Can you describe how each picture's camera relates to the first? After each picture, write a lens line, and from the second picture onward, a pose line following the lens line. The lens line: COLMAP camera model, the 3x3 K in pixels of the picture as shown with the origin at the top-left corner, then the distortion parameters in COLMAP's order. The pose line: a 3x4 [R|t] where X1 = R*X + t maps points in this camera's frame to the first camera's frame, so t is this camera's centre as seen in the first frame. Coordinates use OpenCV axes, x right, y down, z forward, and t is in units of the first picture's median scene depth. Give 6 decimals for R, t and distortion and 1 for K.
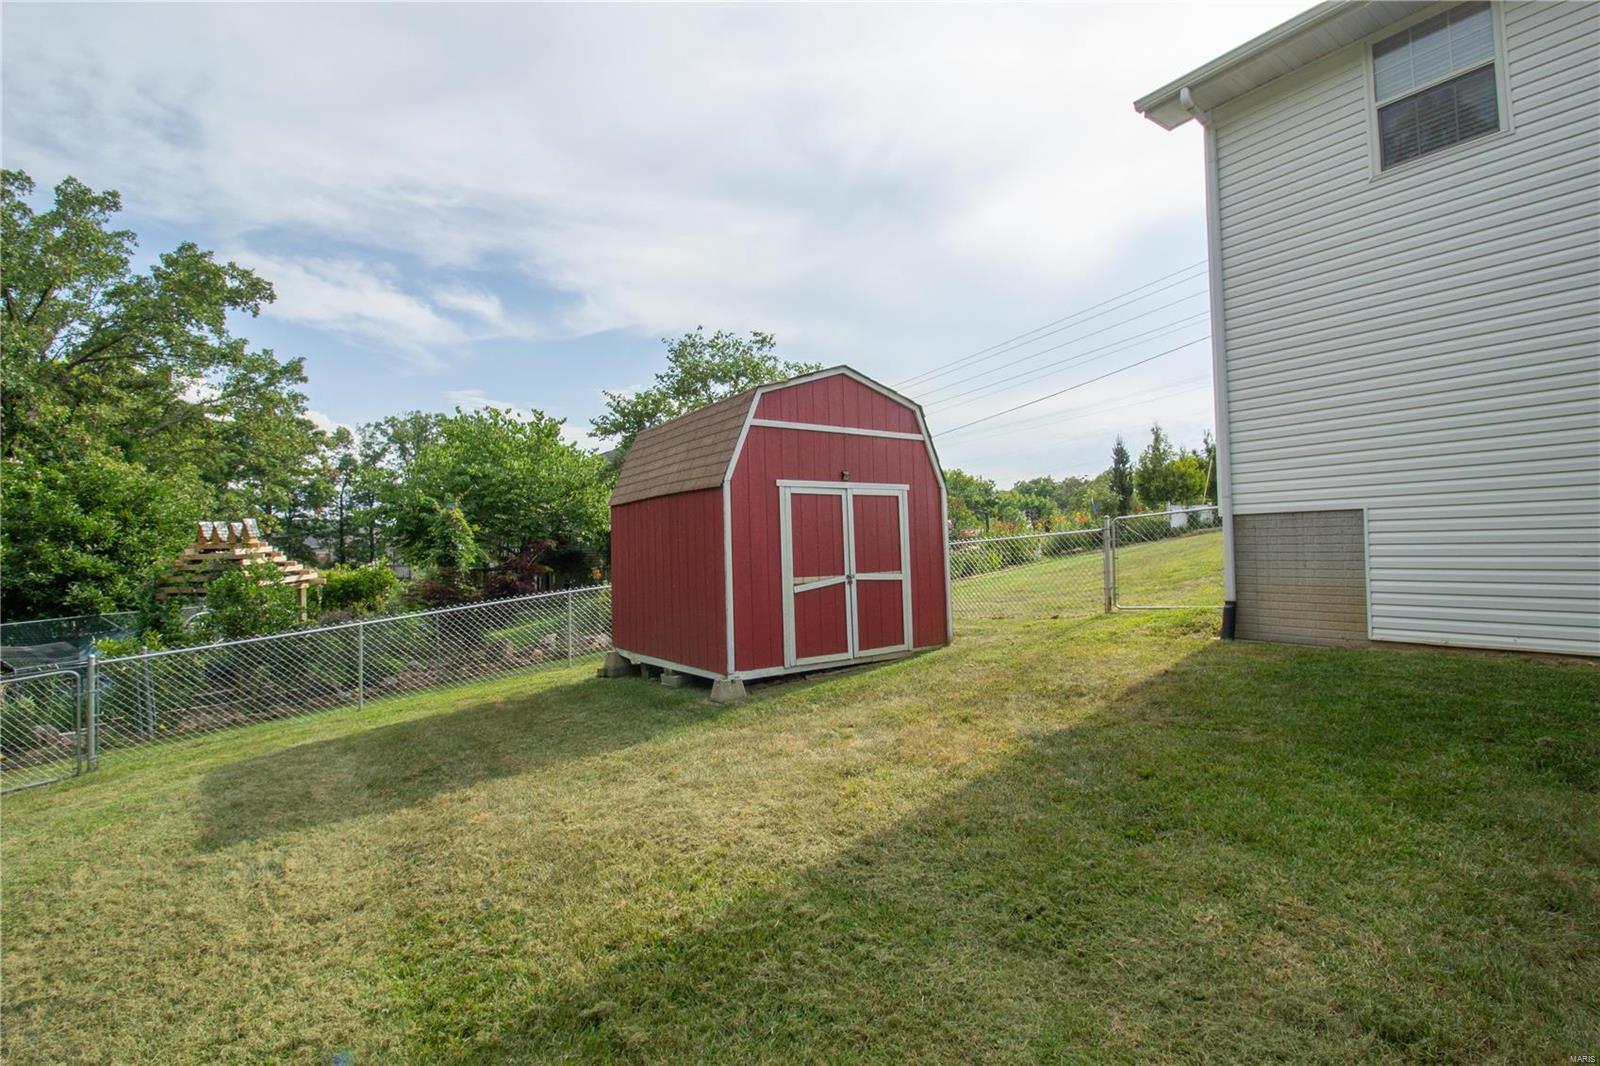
lens RADIAL K [[754.4, 0, 800.0], [0, 754.4, 533.0], [0, 0, 1]] dist [-0.013804, -0.015328]
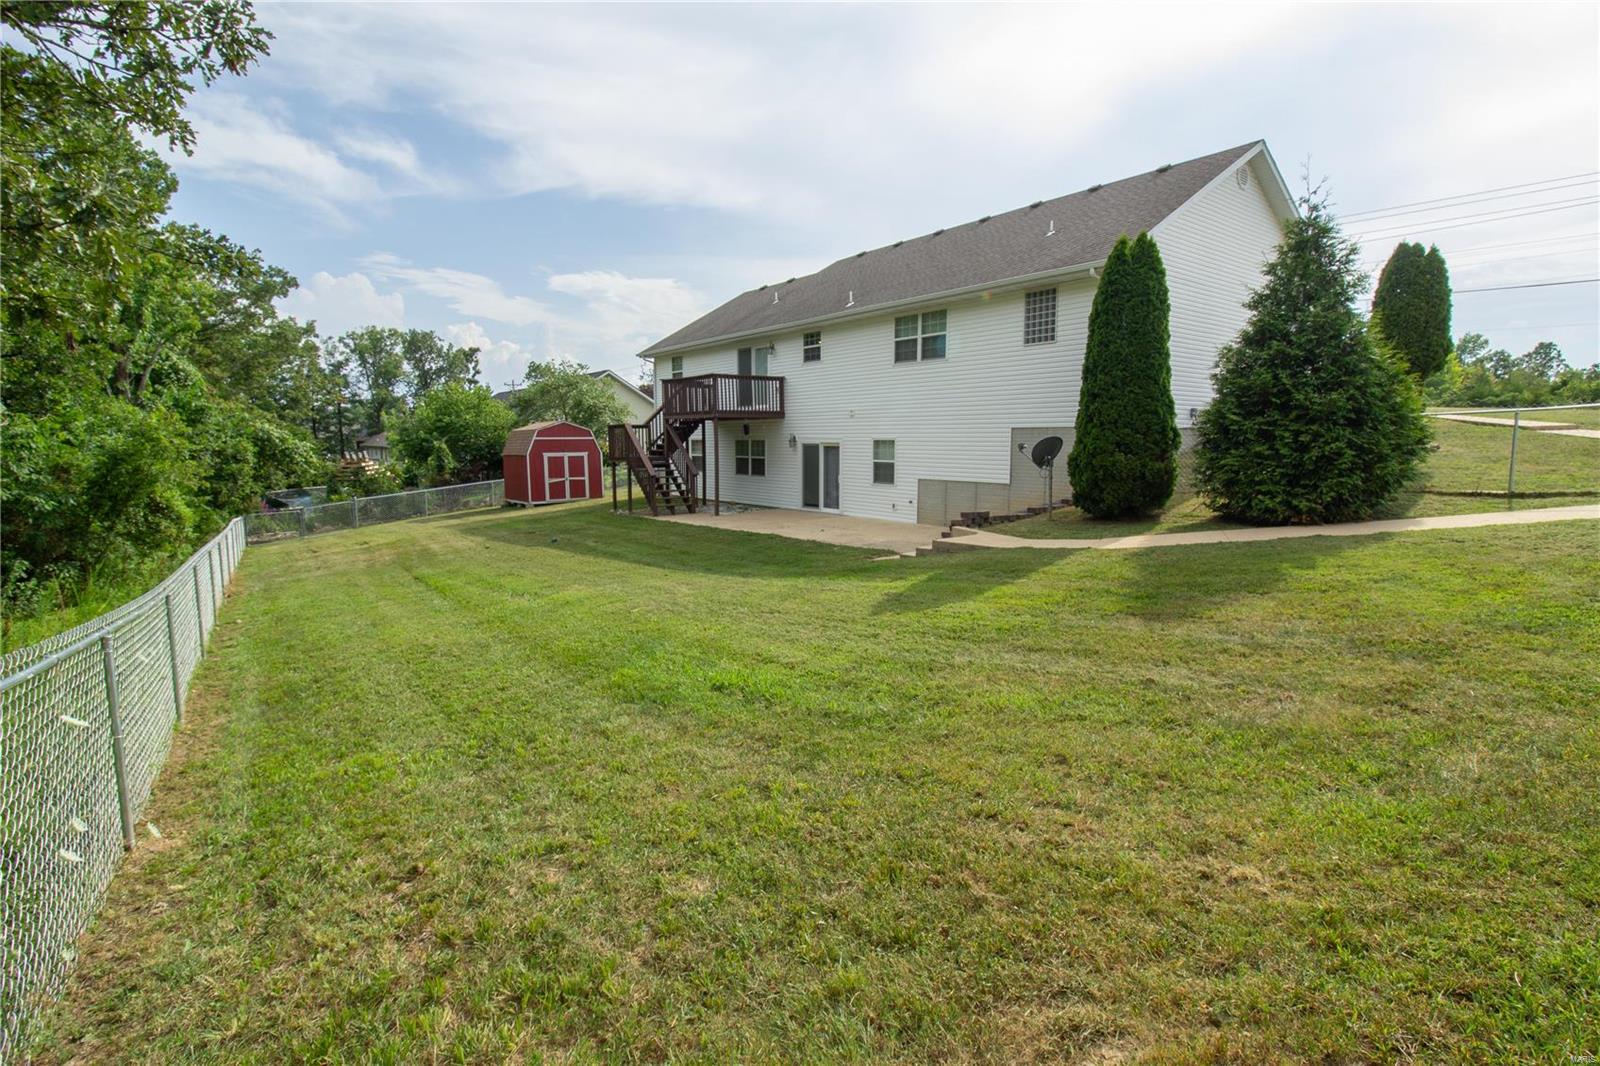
lens RADIAL K [[754.4, 0, 800.0], [0, 754.4, 533.0], [0, 0, 1]] dist [-0.013804, -0.015328]
pose [[0.997847, 0.011921, 0.064487, 0.427465], [-0.020924, 0.989818, 0.140795, -0.097100], [-0.062152, -0.141841, 0.987936, -1.214706]]
